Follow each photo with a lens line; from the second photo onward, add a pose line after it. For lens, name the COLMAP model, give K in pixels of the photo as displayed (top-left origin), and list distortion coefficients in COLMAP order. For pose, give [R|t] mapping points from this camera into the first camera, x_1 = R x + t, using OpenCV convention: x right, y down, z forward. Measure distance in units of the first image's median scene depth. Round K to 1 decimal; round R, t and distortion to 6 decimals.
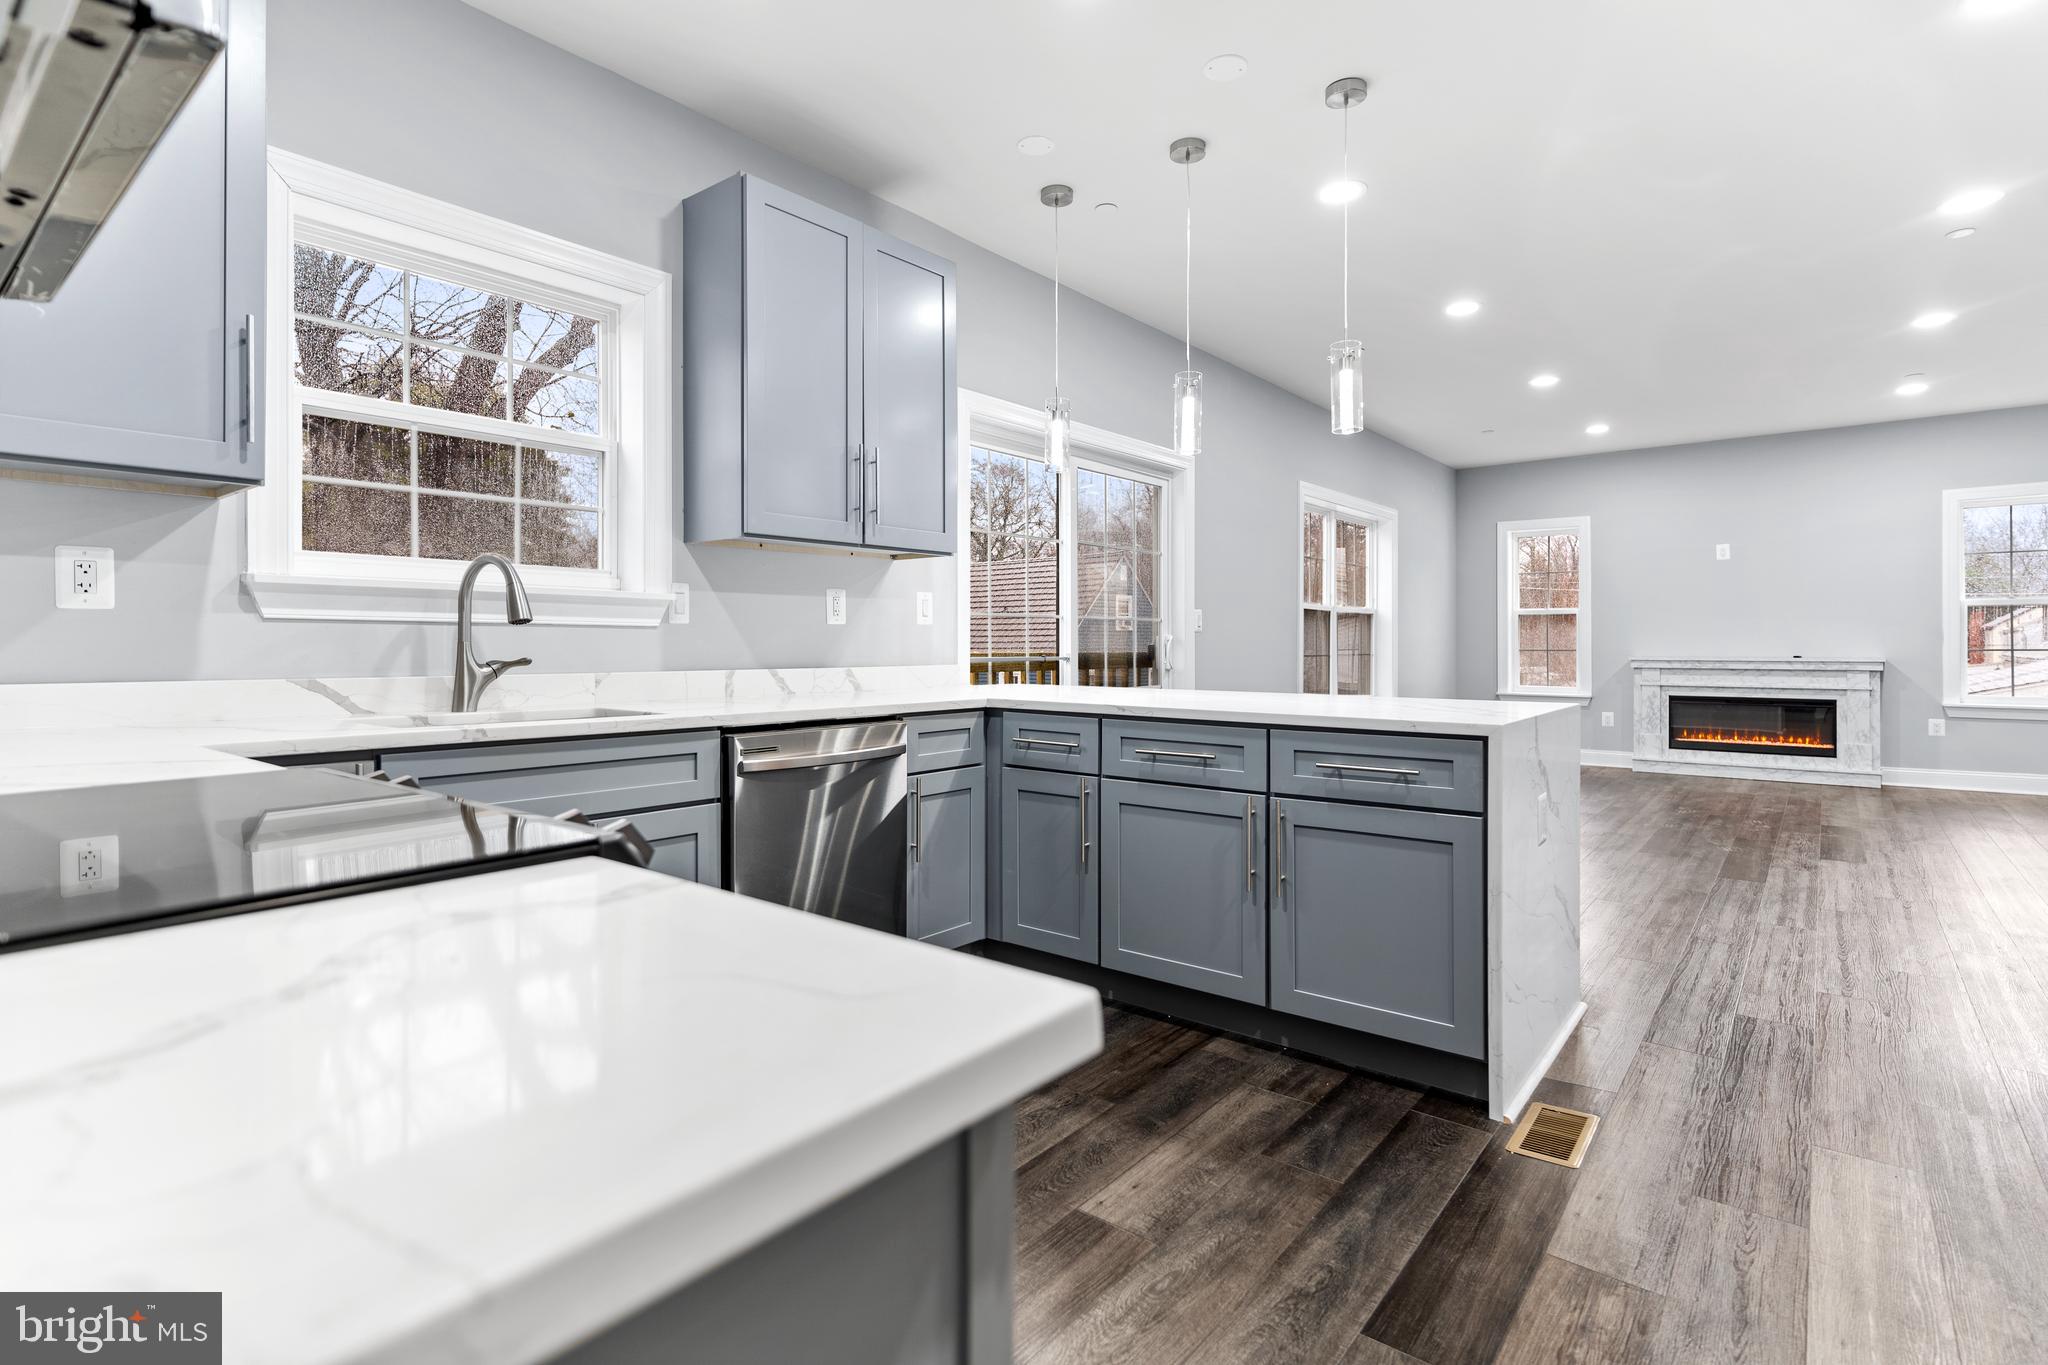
lens RADIAL K [[985.1, 0, 1045.9], [0, 985.1, 651.3], [0, 0, 1]] dist [0.006160, 0.001336]
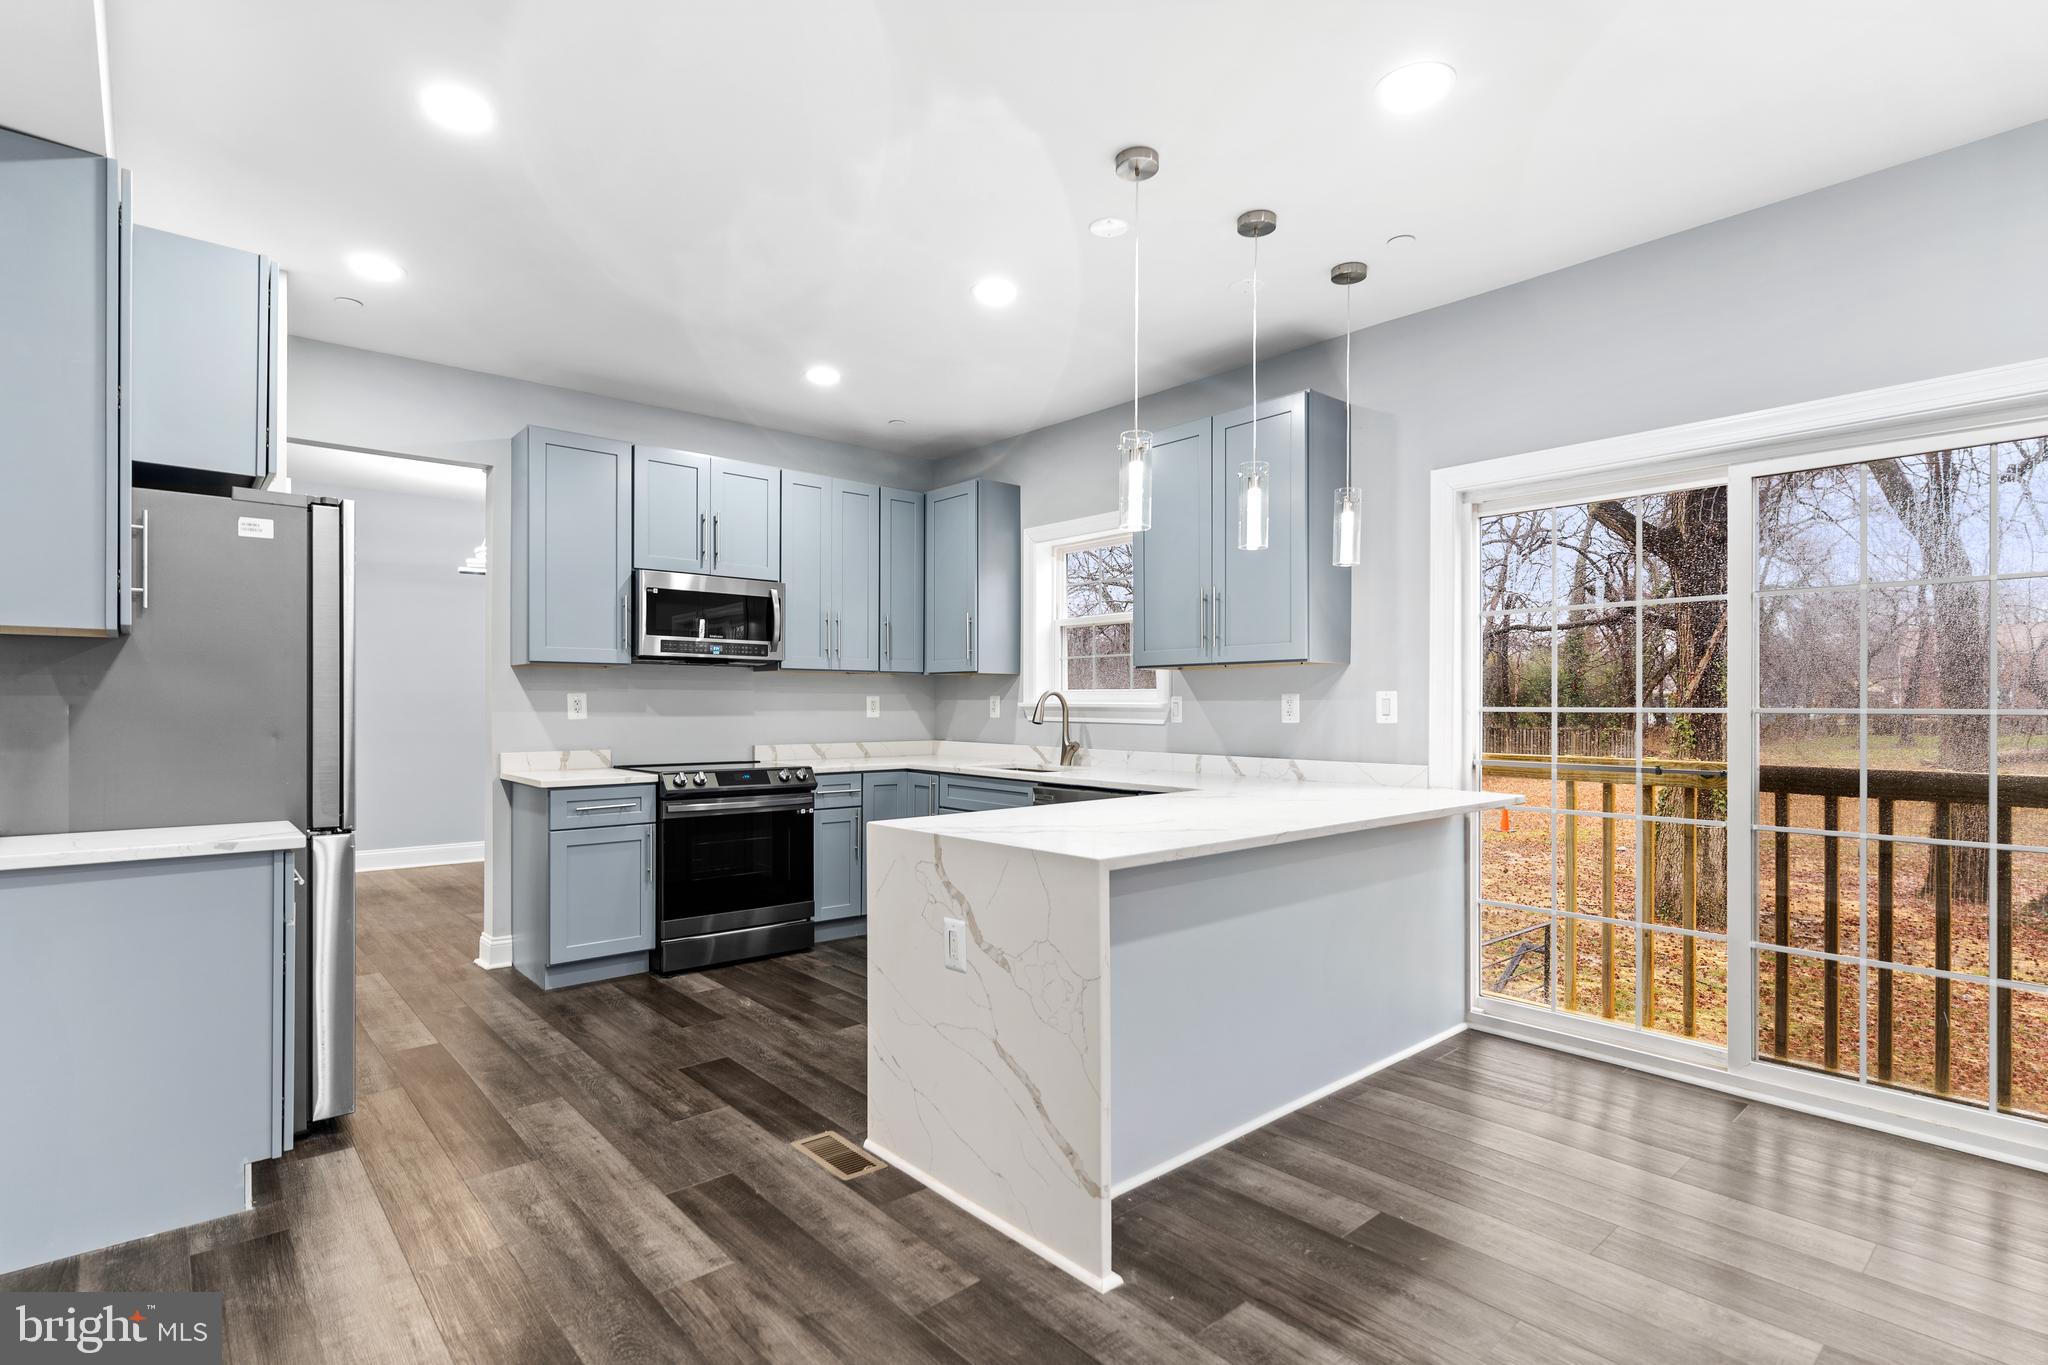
lens RADIAL K [[985.1, 0, 1008.3], [0, 985.1, 713.7], [0, 0, 1]] dist [0.006160, 0.001336]
pose [[-0.182009, 0.008406, -0.983261, 0.468106], [-0.006047, 0.999935, 0.009668, -0.021686], [0.983278, 0.007706, -0.181946, 0.396936]]
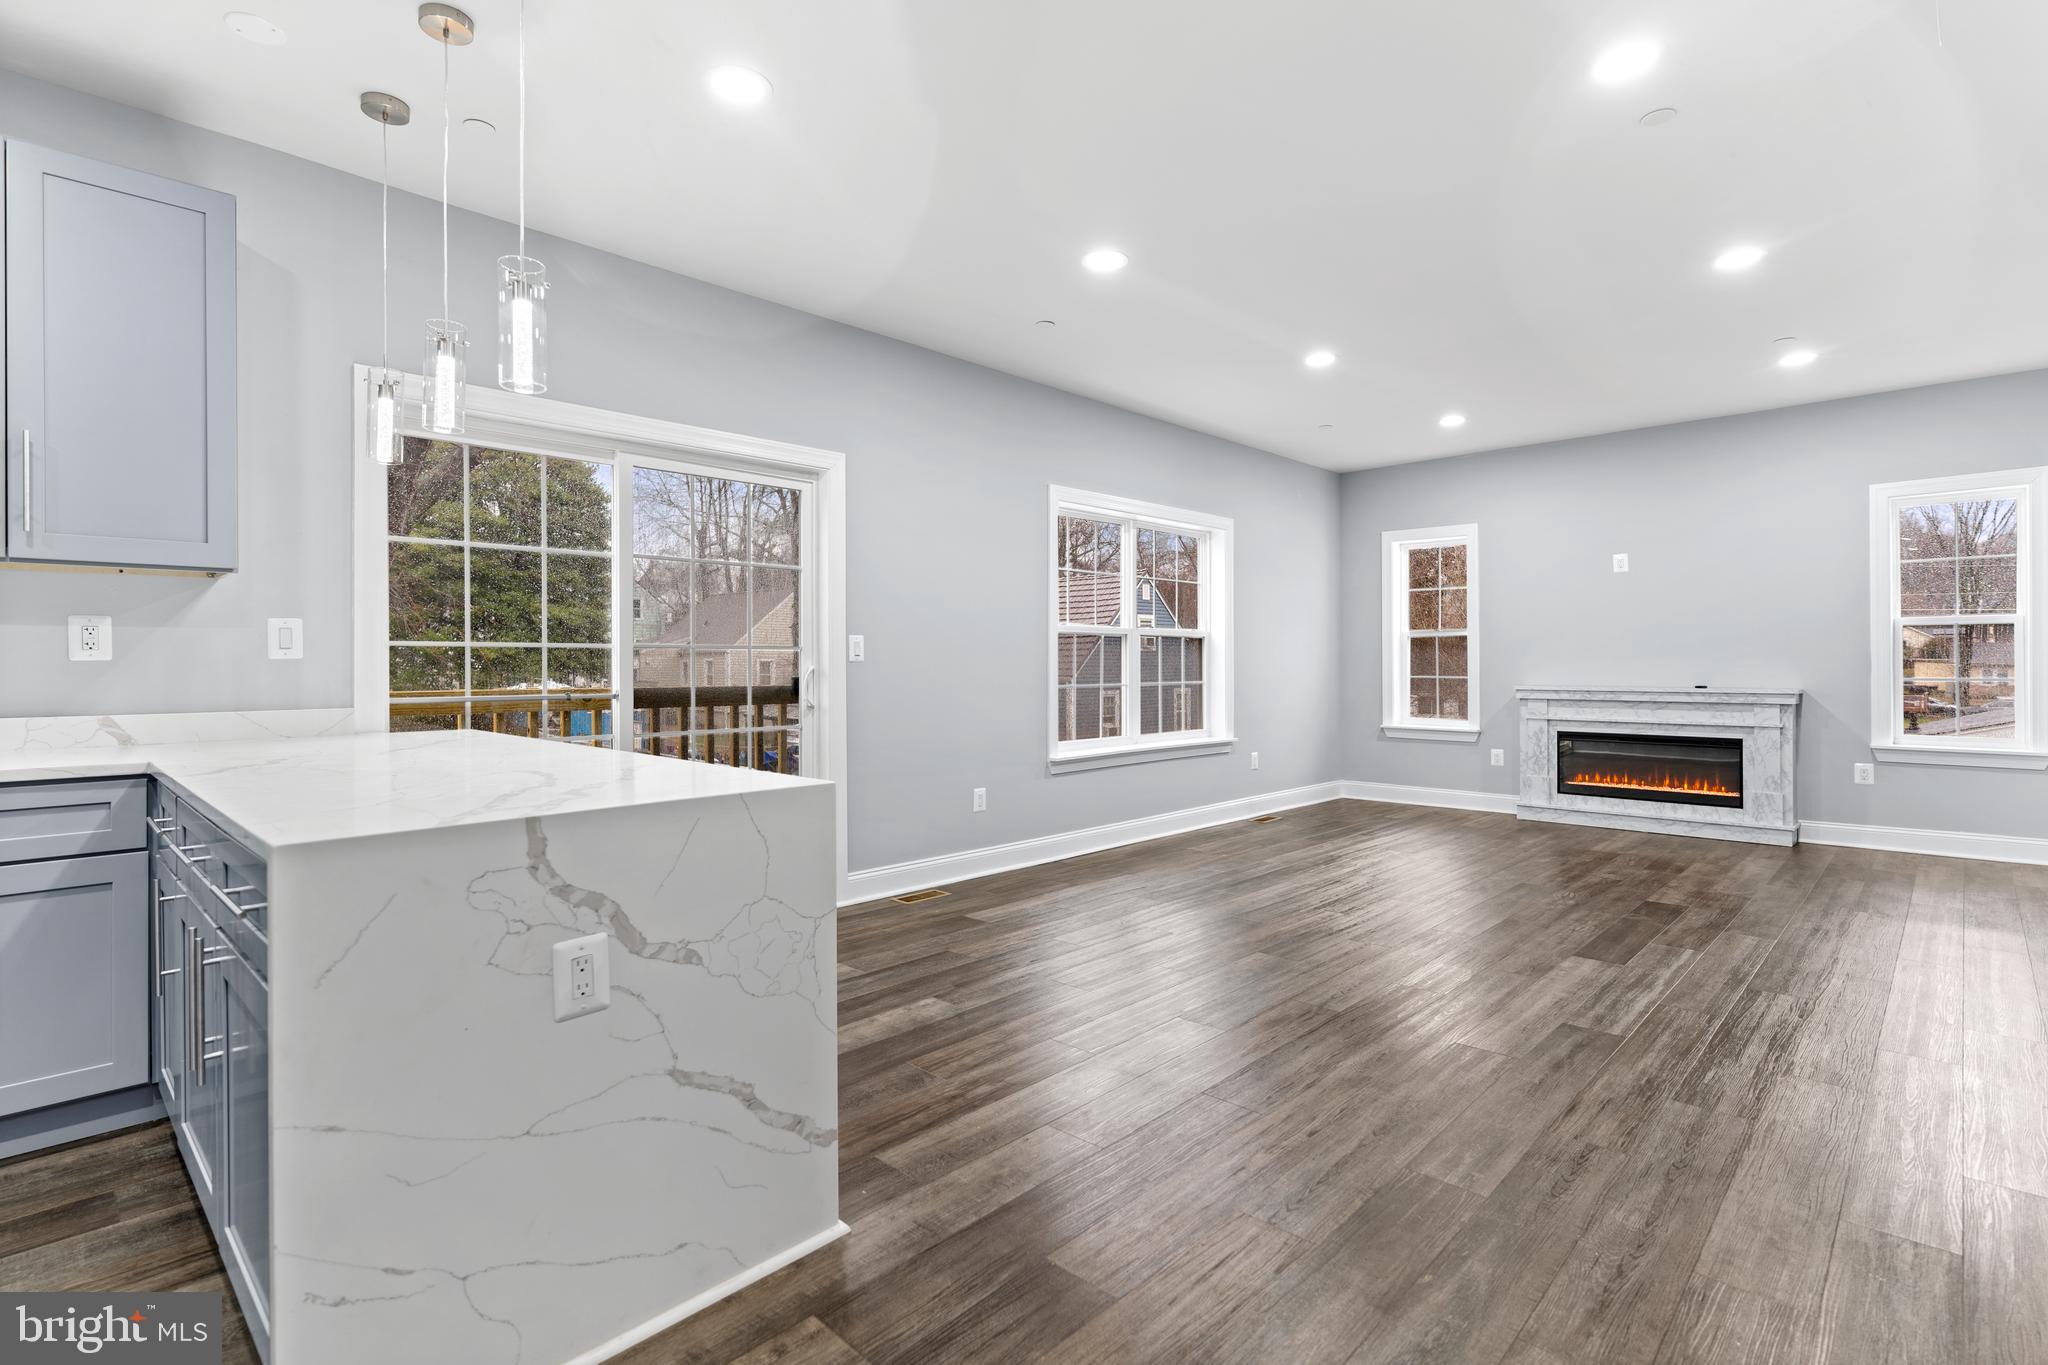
lens RADIAL K [[985.1, 0, 1031.5], [0, 985.1, 668.9], [0, 0, 1]] dist [0.006160, 0.001336]
pose [[0.996777, -0.000671, -0.080215, 0.270460], [0.000484, 0.999997, -0.002350, -0.008328], [0.080217, 0.002304, 0.996775, 0.122280]]
